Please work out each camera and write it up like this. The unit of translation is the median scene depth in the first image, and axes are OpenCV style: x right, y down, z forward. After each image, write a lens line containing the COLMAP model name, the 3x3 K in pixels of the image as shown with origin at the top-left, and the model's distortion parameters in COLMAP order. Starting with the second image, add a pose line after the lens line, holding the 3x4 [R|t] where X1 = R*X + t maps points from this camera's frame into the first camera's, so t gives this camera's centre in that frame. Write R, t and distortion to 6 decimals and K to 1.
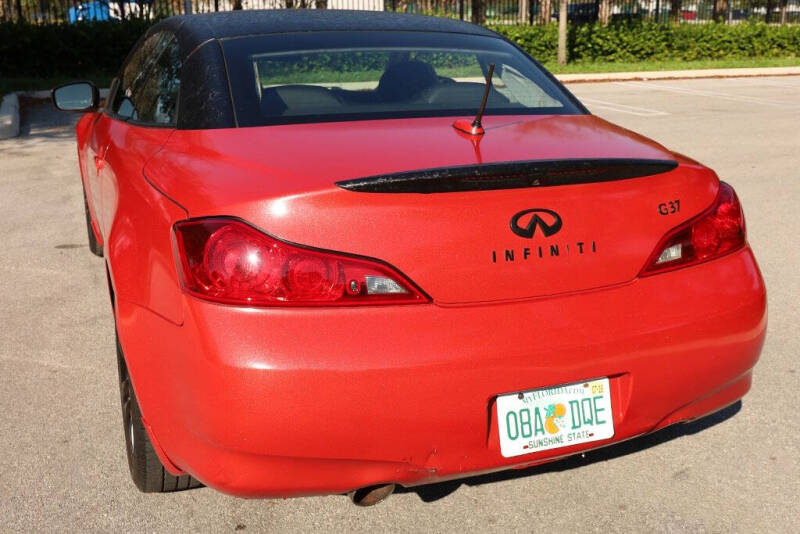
lens RADIAL K [[831.9, 0, 400.0], [0, 831.9, 267.0], [0, 0, 1]] dist [0.001215, 0.017607]
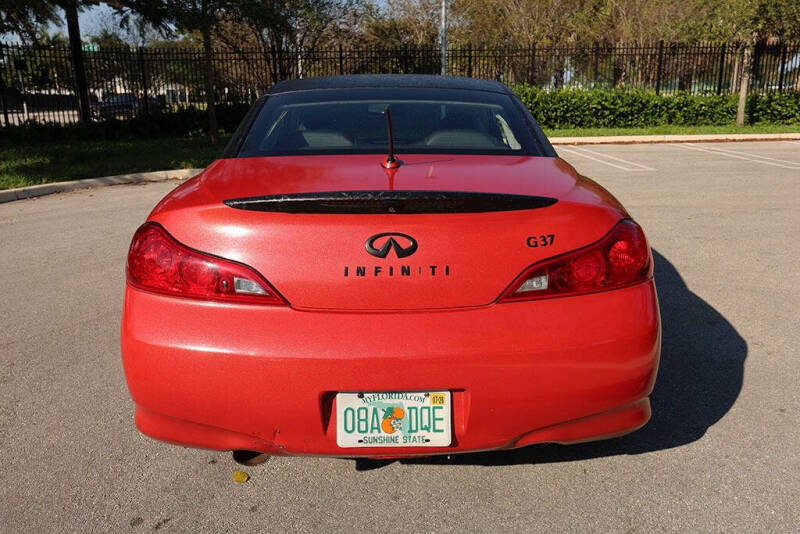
lens RADIAL K [[594.7, 0, 411.8], [0, 594.7, 247.3], [0, 0, 1]] dist [0.004594, 0.000771]
pose [[0.941292, 0.074003, -0.329383, 0.452104], [-0.086608, 0.995960, -0.023739, -0.032758], [0.326295, 0.050872, 0.943898, 0.237544]]
